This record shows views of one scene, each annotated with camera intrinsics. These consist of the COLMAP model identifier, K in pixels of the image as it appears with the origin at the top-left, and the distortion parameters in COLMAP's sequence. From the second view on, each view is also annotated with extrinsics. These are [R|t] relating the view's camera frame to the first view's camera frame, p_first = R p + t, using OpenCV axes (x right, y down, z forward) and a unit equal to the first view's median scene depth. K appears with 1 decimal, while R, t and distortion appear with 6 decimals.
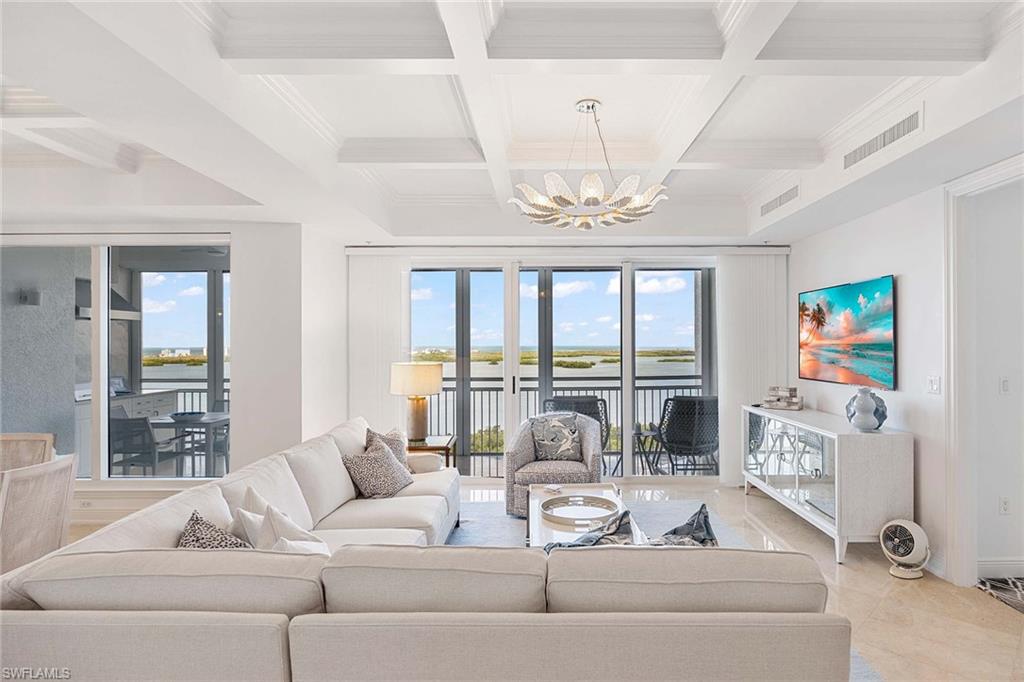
lens RADIAL K [[534.2, 0, 511.3], [0, 534.2, 341.0], [0, 0, 1]] dist [-0.002474, -0.002860]
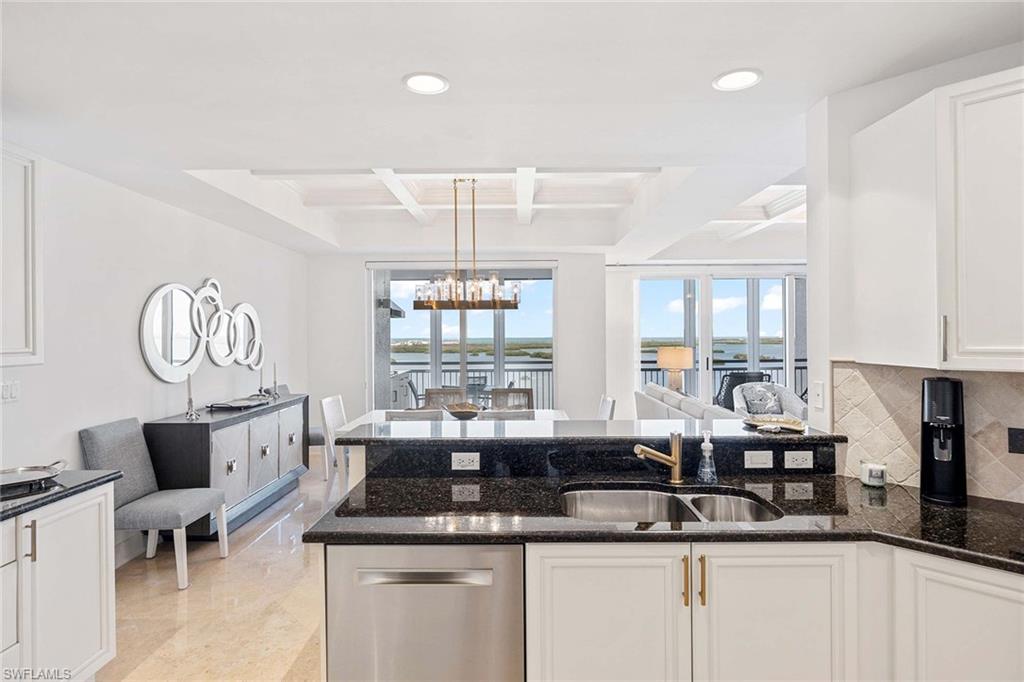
lens RADIAL K [[554.8, 0, 506.8], [0, 554.8, 334.3], [0, 0, 1]] dist [0.005738, -0.006404]
pose [[0.999998, -0.000297, -0.002215, -0.594996], [0.000308, 0.999988, 0.004886, -0.003134], [0.002214, -0.004886, 0.999986, -0.502069]]
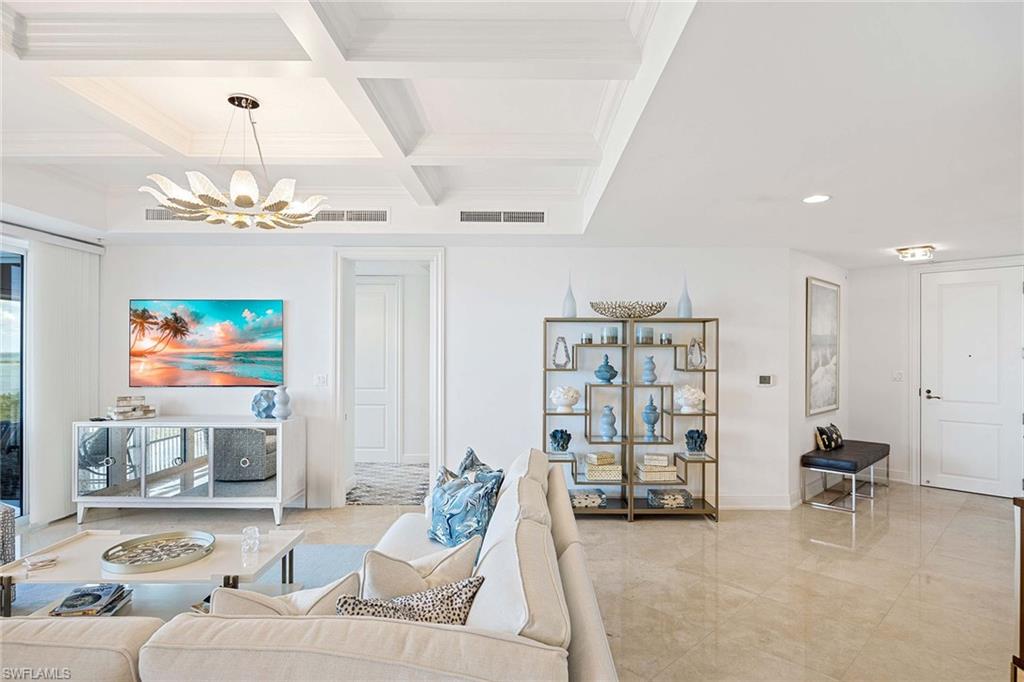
lens RADIAL K [[534.2, 0, 527.9], [0, 534.2, 348.0], [0, 0, 1]] dist [-0.002474, -0.002860]
pose [[0.007764, 0.015096, 0.999856, -0.473286], [-0.008723, 0.999849, -0.015029, 0.007399], [-0.999932, -0.008605, 0.007895, 0.293823]]
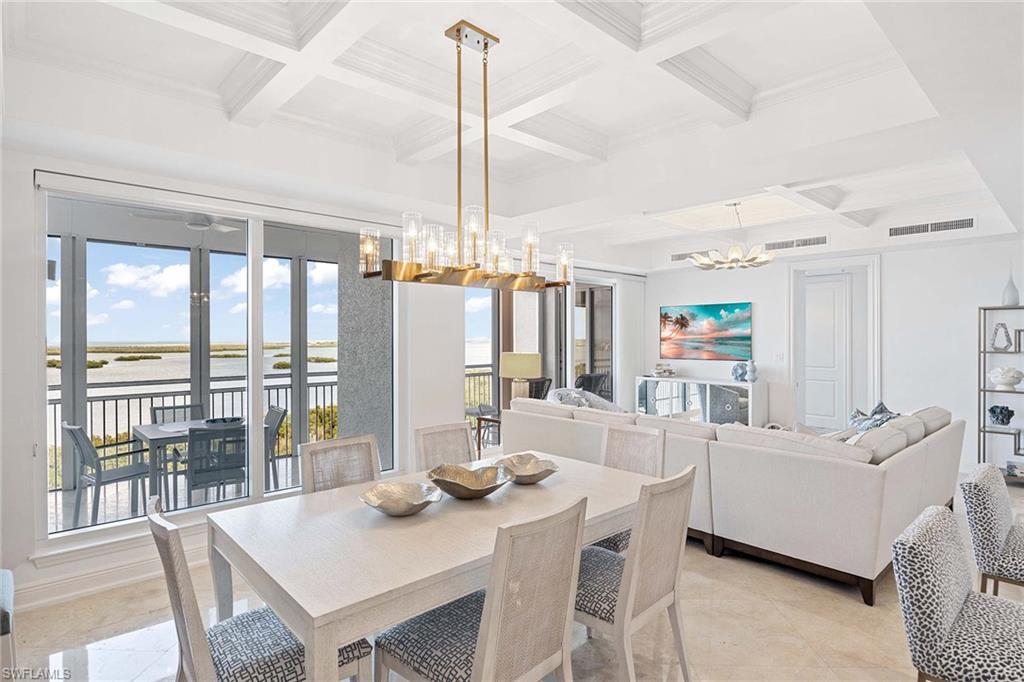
lens RADIAL K [[554.8, 0, 512.4], [0, 554.8, 344.2], [0, 0, 1]] dist [0.005738, -0.006404]
pose [[0.726954, -0.006824, 0.686652, -1.043460], [-0.003425, 0.999902, 0.013563, 0.003179], [-0.686678, -0.012211, 0.726859, 0.084603]]
